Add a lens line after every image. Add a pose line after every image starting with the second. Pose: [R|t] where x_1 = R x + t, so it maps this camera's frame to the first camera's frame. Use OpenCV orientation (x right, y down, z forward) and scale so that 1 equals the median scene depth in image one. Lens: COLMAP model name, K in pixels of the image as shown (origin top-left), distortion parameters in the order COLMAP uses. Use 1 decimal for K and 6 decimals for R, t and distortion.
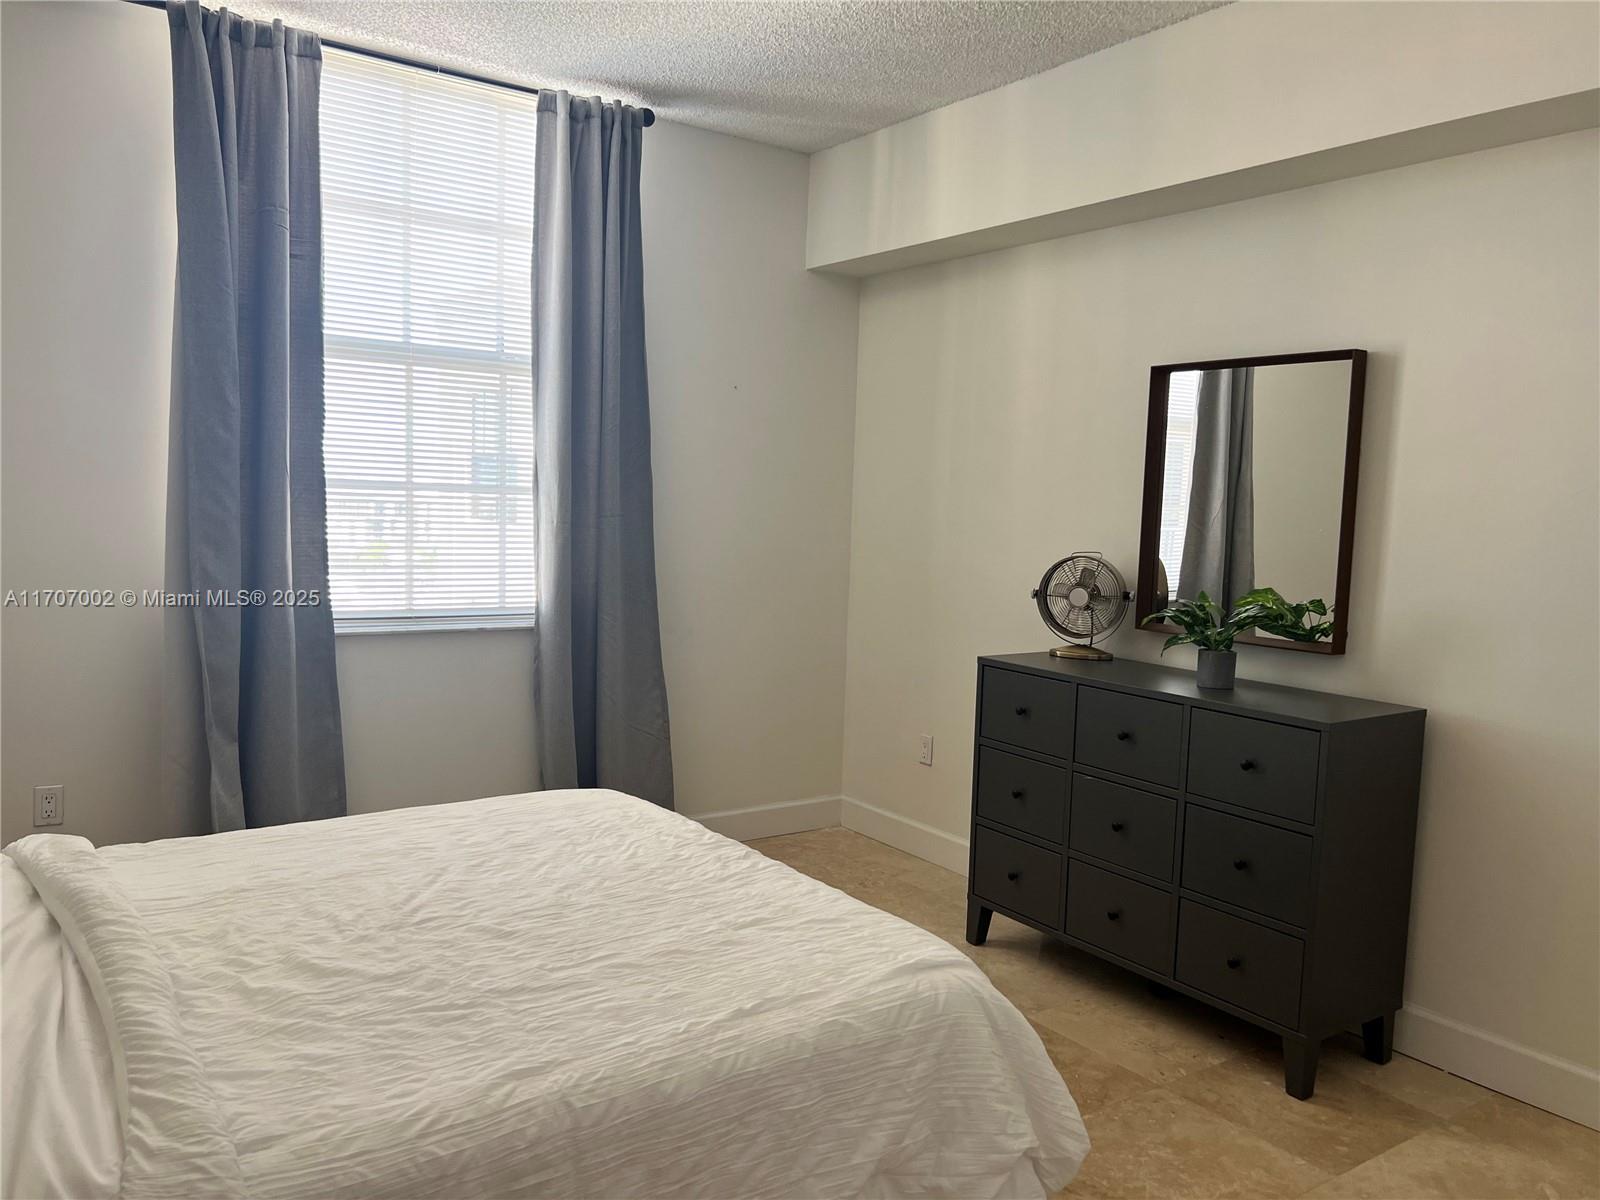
lens RADIAL K [[1236.0, 0, 803.2], [0, 1236.0, 632.6], [0, 0, 1]] dist [0.007701, -0.000971]
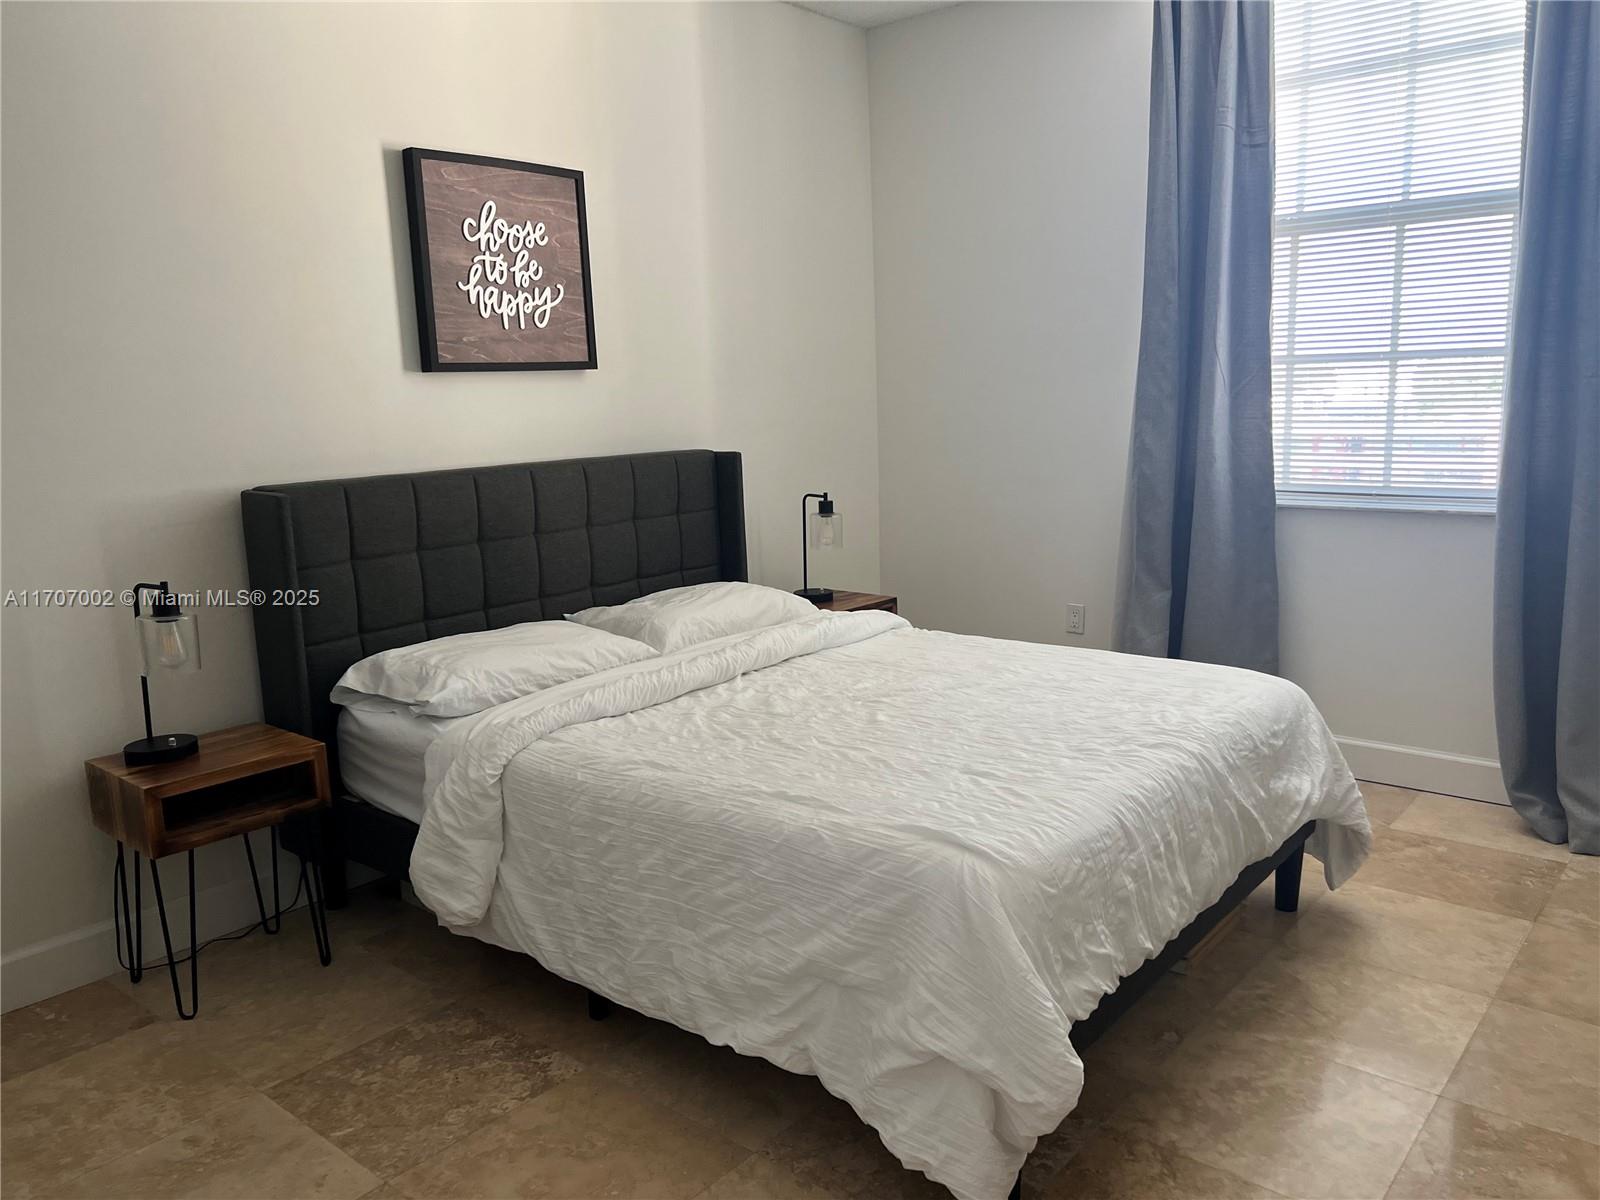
lens RADIAL K [[1204.2, 0, 802.6], [0, 1204.2, 605.4], [0, 0, 1]] dist [0.102294, -0.088033]
pose [[0.246712, 0.138126, -0.959195, 0.976026], [-0.070755, 0.989716, 0.124323, -0.027404], [0.966502, 0.037196, 0.253948, 0.637998]]
